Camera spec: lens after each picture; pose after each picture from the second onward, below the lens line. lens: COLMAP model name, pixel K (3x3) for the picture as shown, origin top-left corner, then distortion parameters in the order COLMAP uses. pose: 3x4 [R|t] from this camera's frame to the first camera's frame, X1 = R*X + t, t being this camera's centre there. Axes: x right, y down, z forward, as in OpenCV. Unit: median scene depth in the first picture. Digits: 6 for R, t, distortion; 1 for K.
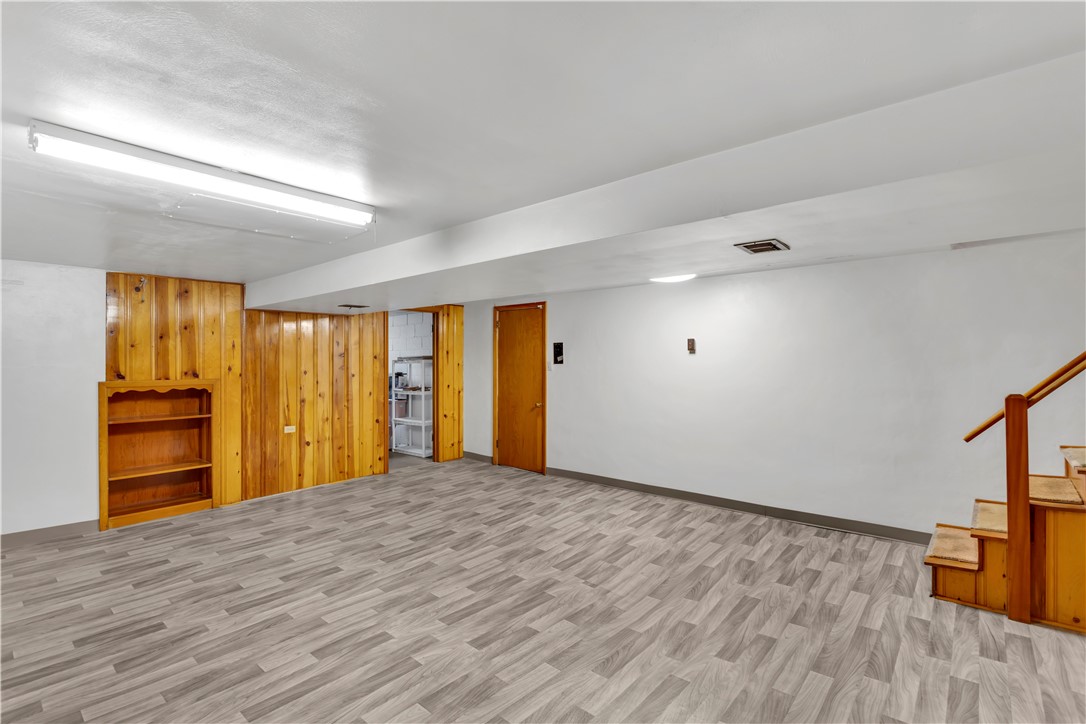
lens RADIAL K [[509.6, 0, 548.4], [0, 509.6, 362.1], [0, 0, 1]] dist [-0.012512, 0.000187]
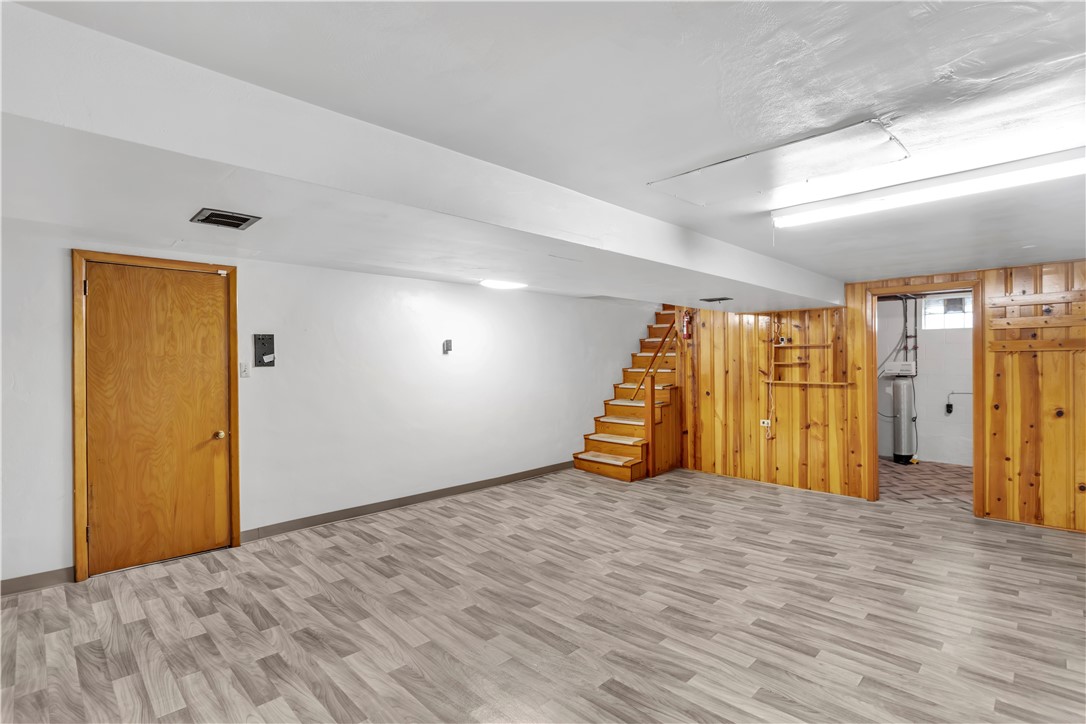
lens RADIAL K [[509.6, 0, 548.6], [0, 509.6, 360.9], [0, 0, 1]] dist [-0.012512, 0.000187]
pose [[0.075005, -0.001249, 0.997182, -0.840288], [0.007509, 0.999972, 0.000688, -0.001927], [-0.997155, 0.007436, 0.075012, 0.812958]]
